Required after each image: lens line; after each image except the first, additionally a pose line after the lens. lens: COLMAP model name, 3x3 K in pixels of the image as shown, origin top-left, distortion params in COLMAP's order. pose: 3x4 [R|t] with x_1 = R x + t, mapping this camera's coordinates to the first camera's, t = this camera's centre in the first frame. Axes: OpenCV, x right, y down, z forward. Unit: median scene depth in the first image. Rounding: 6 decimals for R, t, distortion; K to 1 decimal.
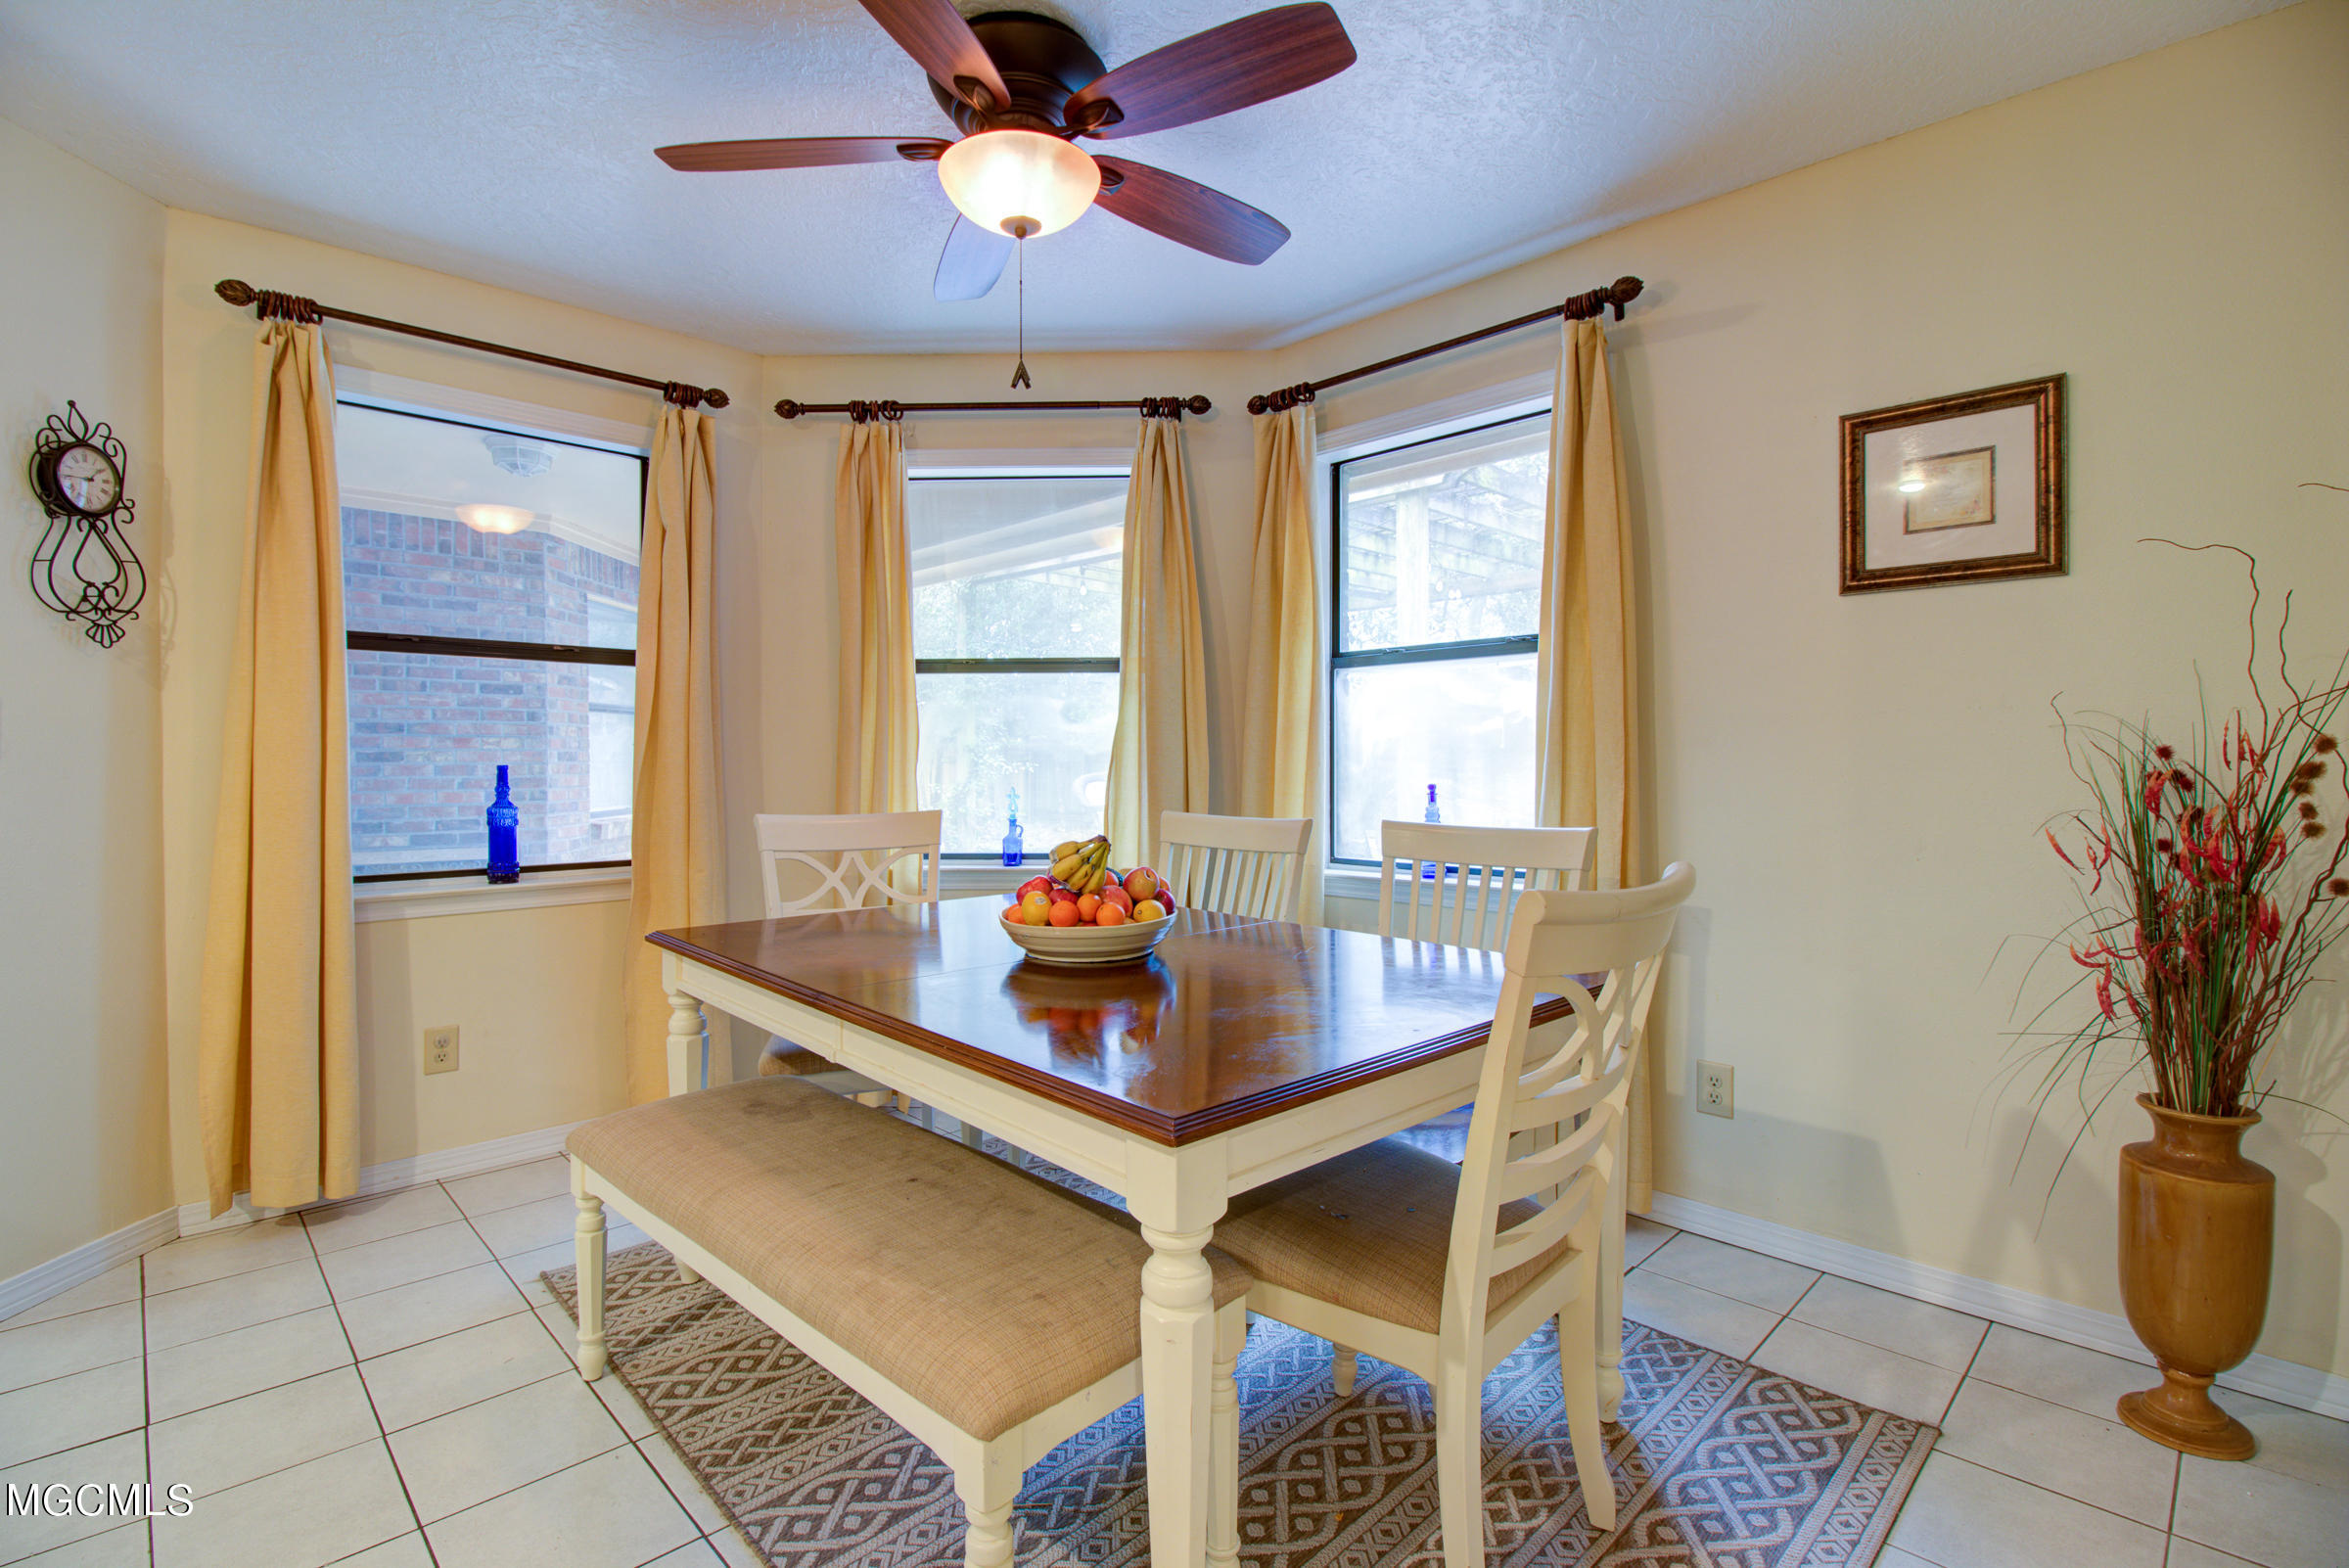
lens RADIAL K [[1079.9, 0, 1154.6], [0, 1079.9, 769.2], [0, 0, 1]] dist [0.000926, -0.014300]
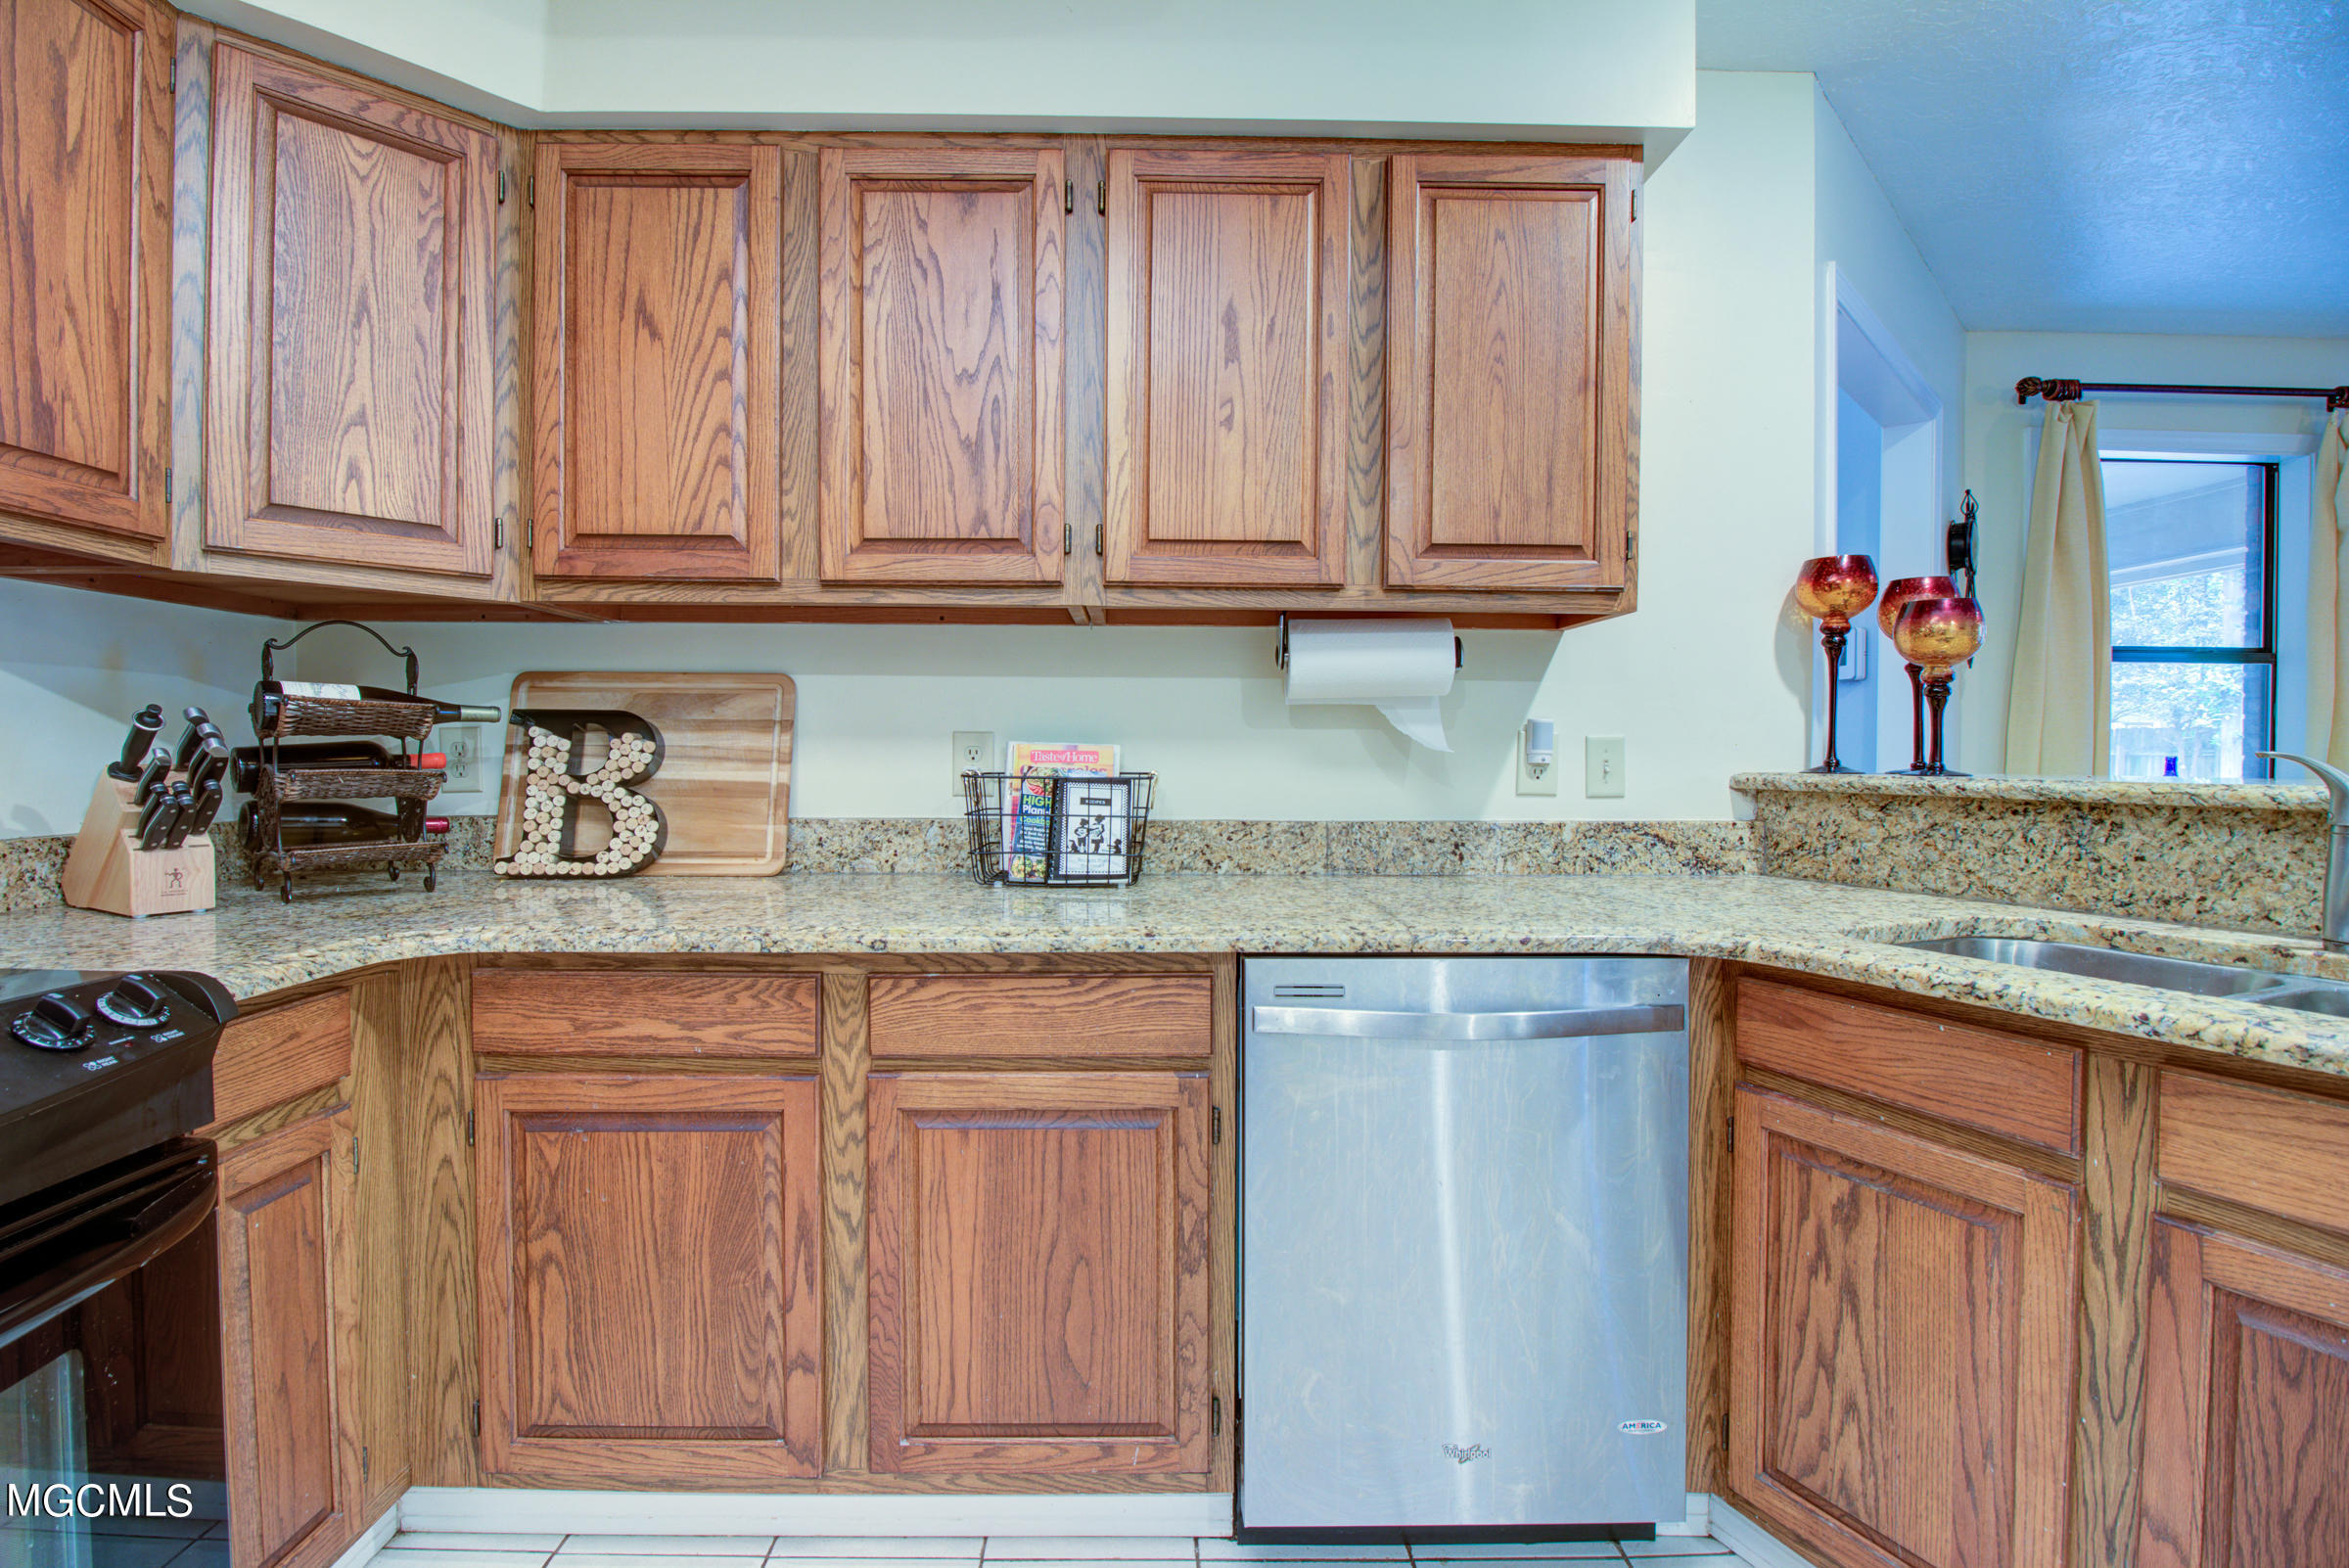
lens RADIAL K [[1079.9, 0, 1154.6], [0, 1079.9, 769.2], [0, 0, 1]] dist [0.000926, -0.014300]
pose [[0.724973, 0.014546, -0.688623, -0.556762], [-0.009736, 0.999894, 0.010871, 0.008761], [0.688708, -0.001177, 0.725038, -0.505971]]
